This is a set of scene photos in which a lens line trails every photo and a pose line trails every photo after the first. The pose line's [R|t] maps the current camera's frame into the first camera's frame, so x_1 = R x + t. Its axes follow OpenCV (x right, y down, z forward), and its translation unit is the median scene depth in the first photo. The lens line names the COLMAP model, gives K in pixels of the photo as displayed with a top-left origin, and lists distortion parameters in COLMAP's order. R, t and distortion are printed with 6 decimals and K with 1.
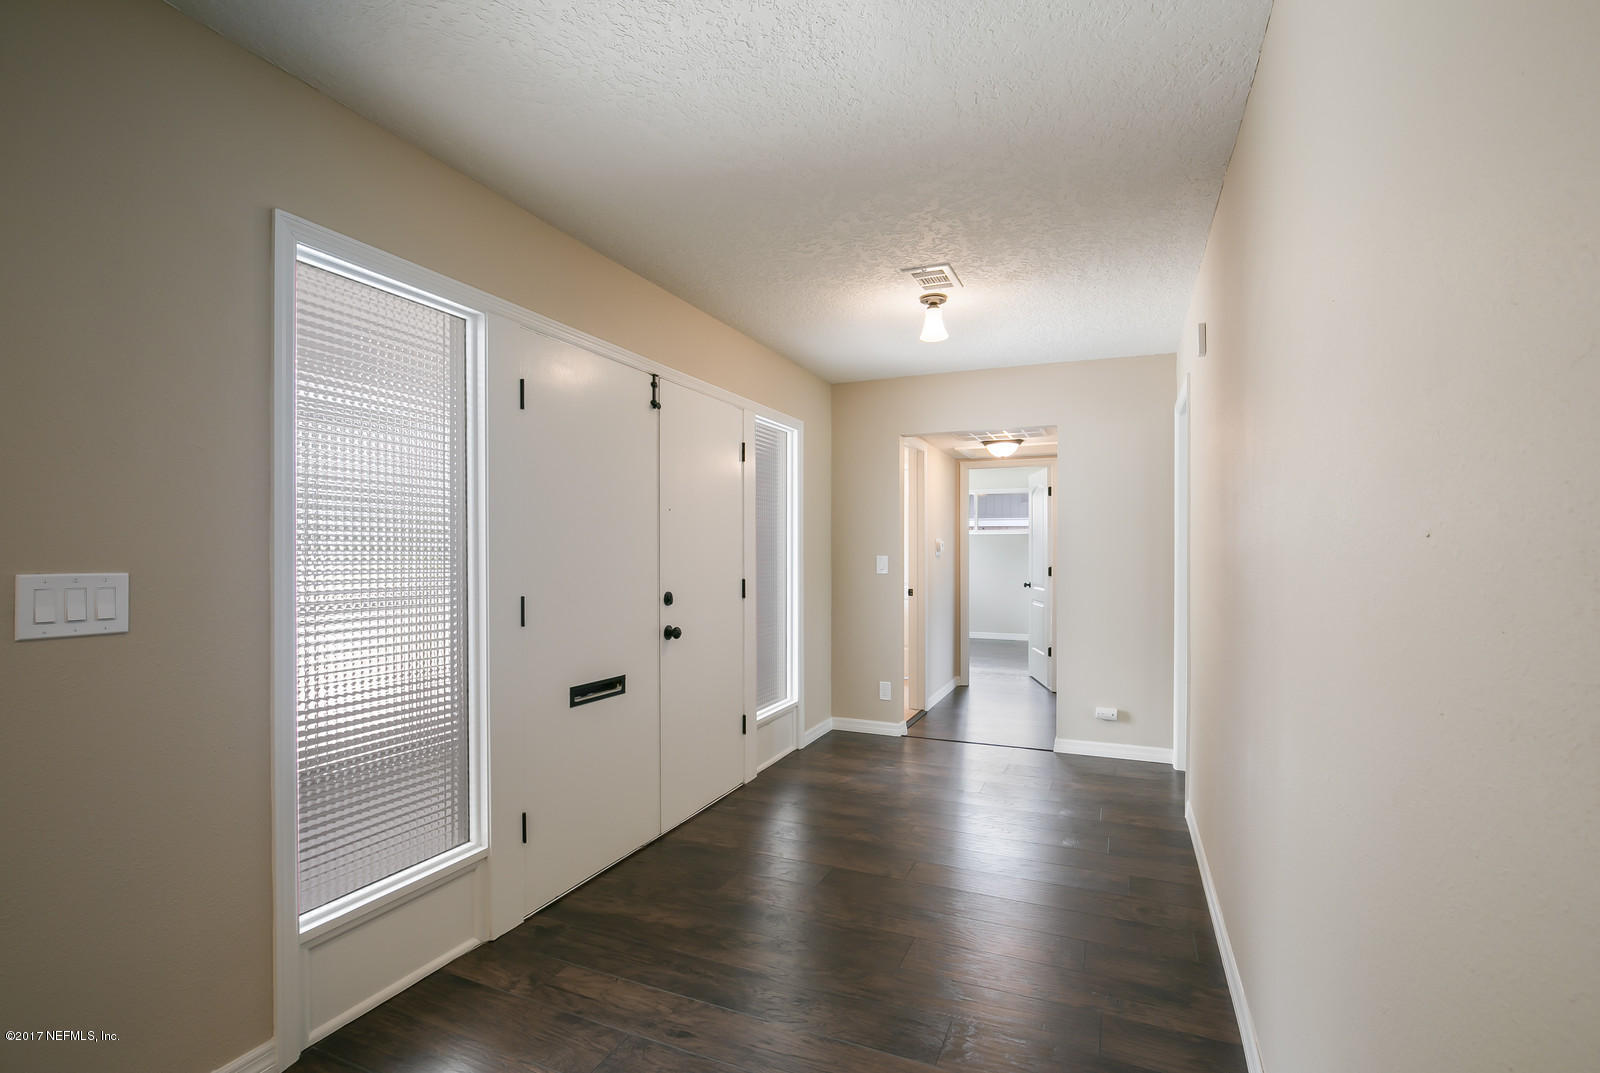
lens RADIAL K [[734.6, 0, 804.3], [0, 734.6, 547.2], [0, 0, 1]] dist [-0.020005, 0.005021]
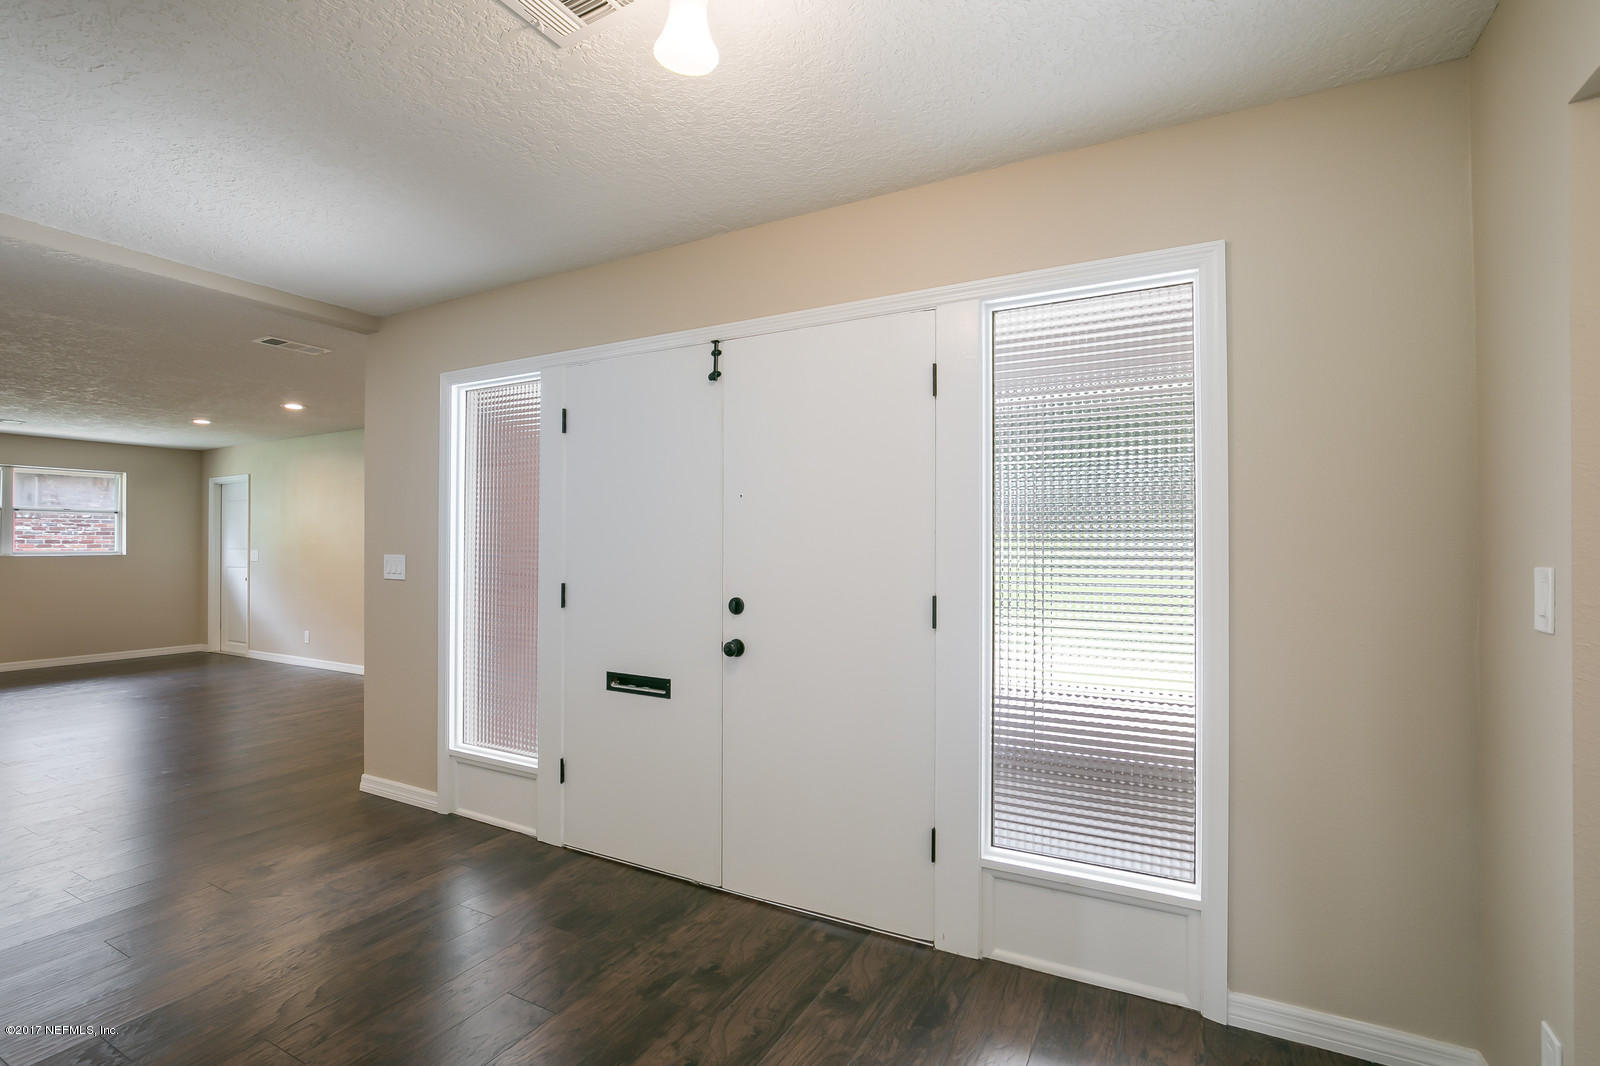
lens RADIAL K [[734.6, 0, 801.8], [0, 734.6, 534.1], [0, 0, 1]] dist [-0.020005, 0.005021]
pose [[-0.088977, -0.016887, -0.995891, 0.662634], [0.002769, 0.999848, -0.017201, 0.005219], [0.996030, -0.004288, -0.088917, 1.225959]]
